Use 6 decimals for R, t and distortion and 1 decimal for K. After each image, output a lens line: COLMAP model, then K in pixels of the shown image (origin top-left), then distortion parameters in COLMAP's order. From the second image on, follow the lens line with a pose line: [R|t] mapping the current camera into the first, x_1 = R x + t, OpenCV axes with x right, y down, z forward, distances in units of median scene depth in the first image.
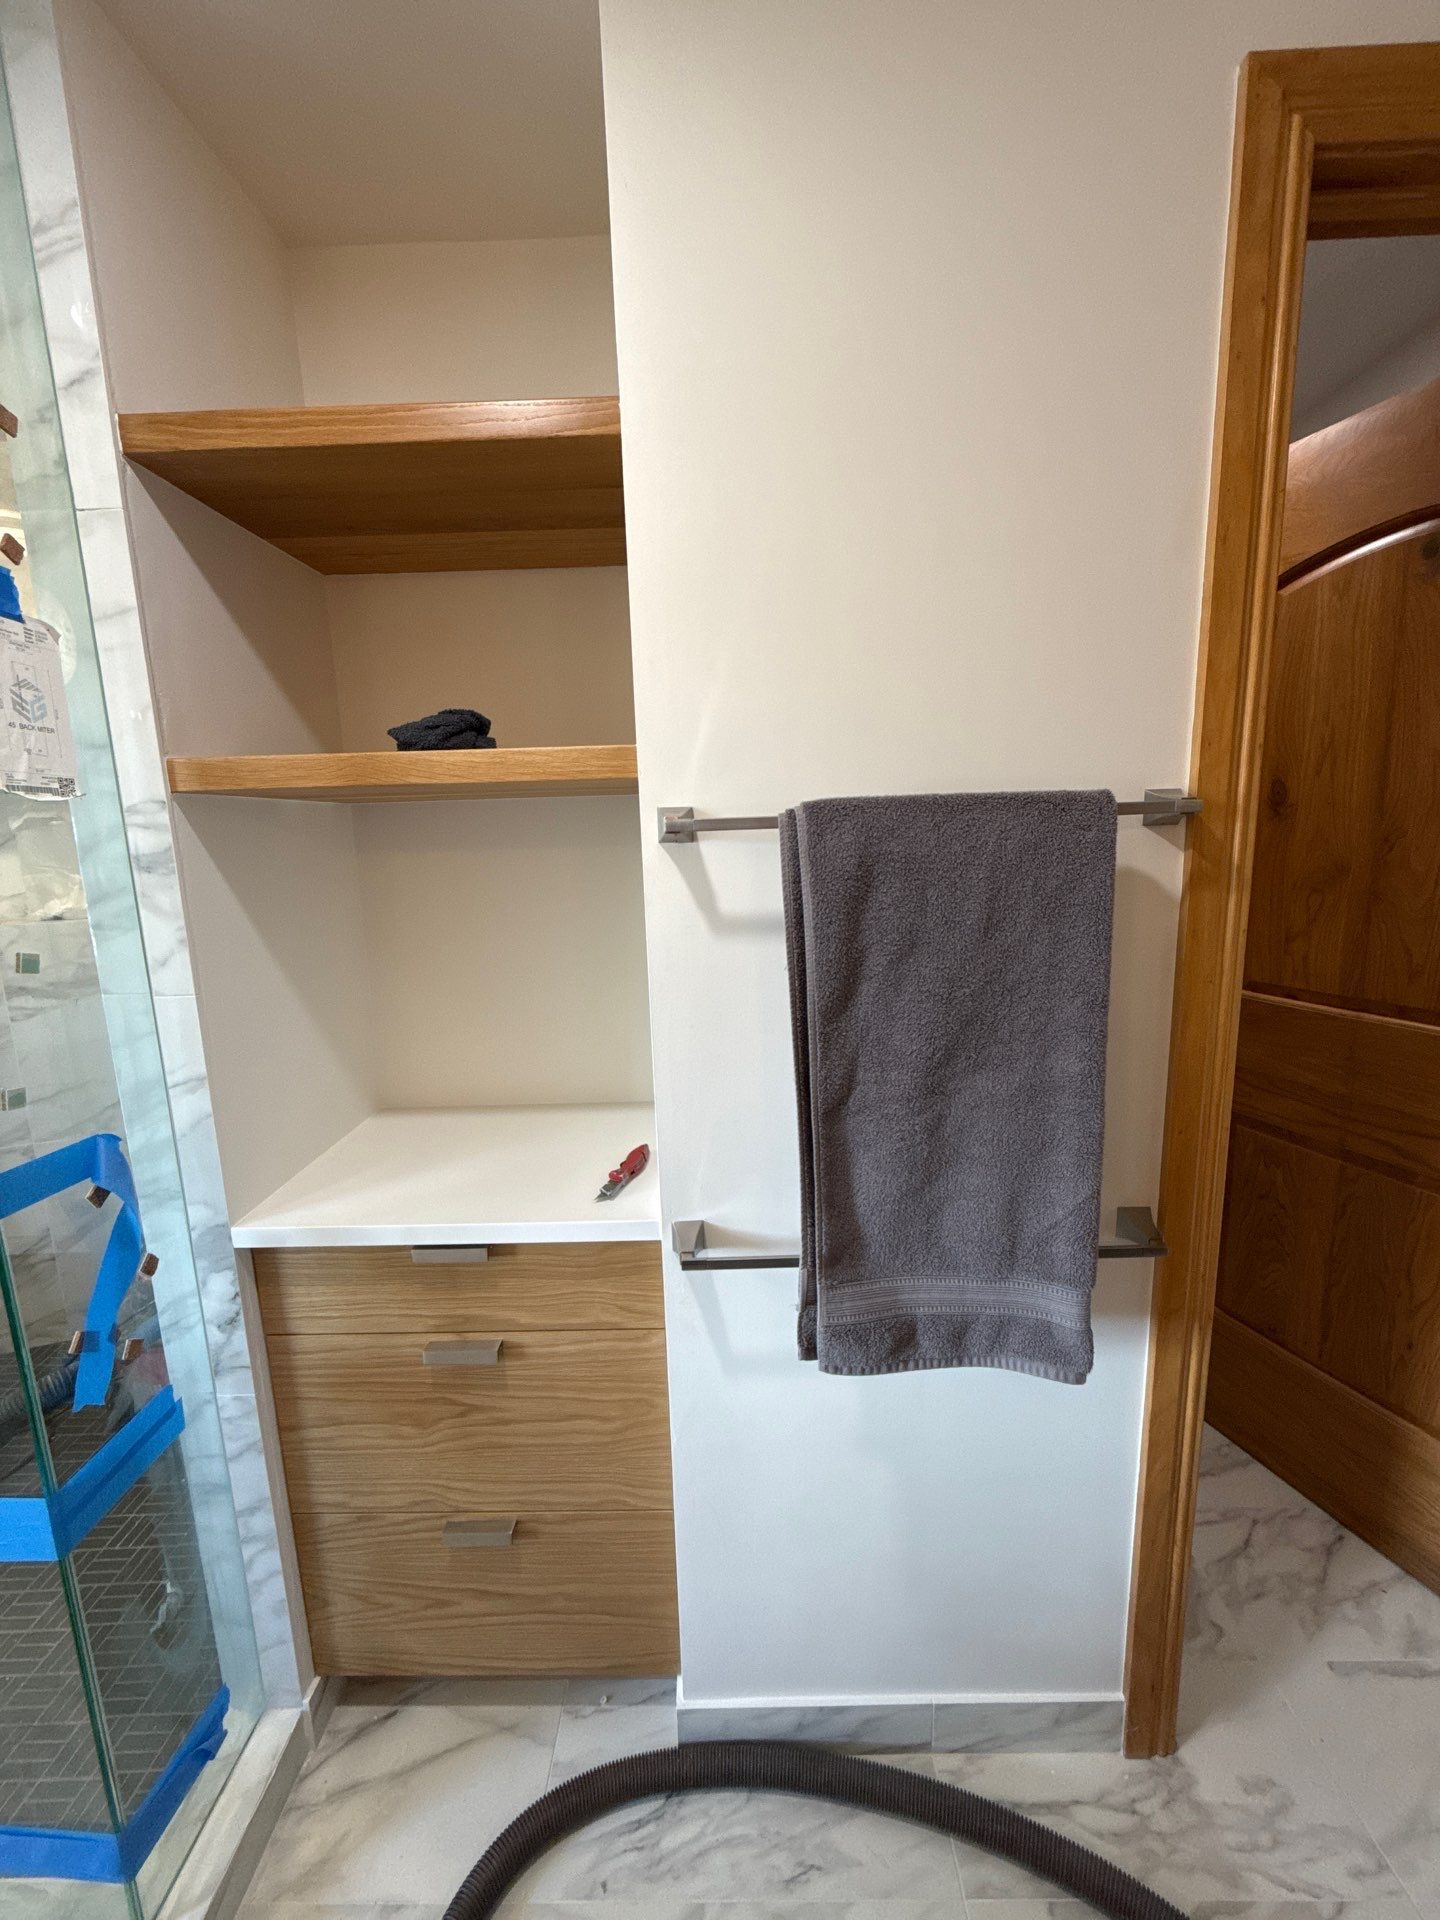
lens RADIAL K [[765.3, 0, 729.3], [0, 765.3, 960.2], [0, 0, 1]] dist [0.000535, 0.000219]
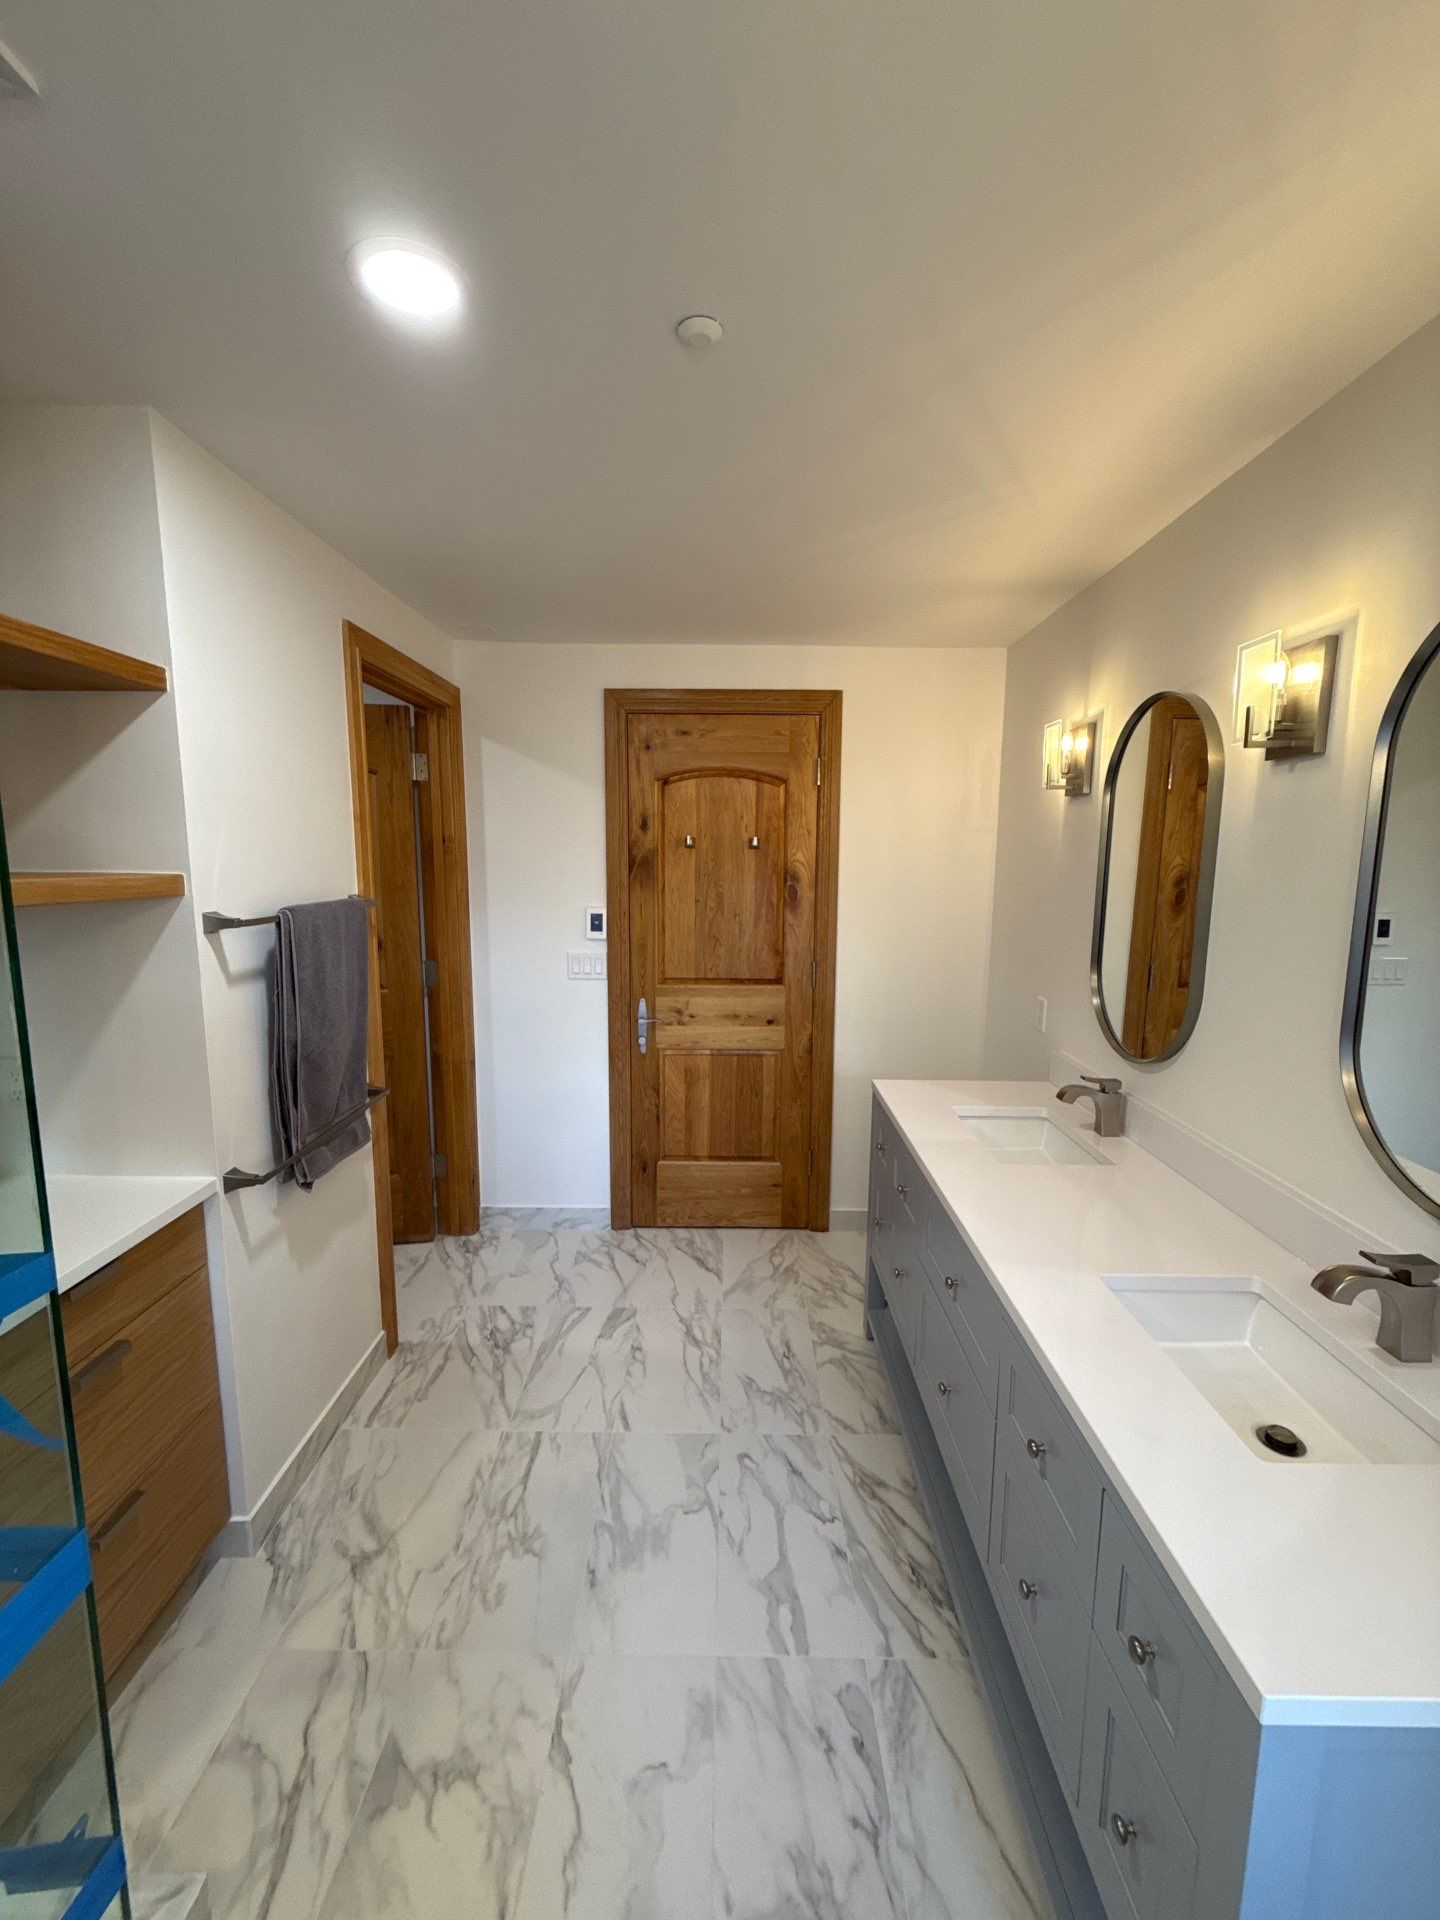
lens RADIAL K [[765.3, 0, 724.5], [0, 765.3, 959.5], [0, 0, 1]] dist [0.000535, 0.000219]
pose [[-0.004658, -0.108558, 0.994079, -1.543934], [0.164306, 0.980496, 0.107845, -0.084457], [-0.986398, 0.163836, 0.013269, -0.090927]]
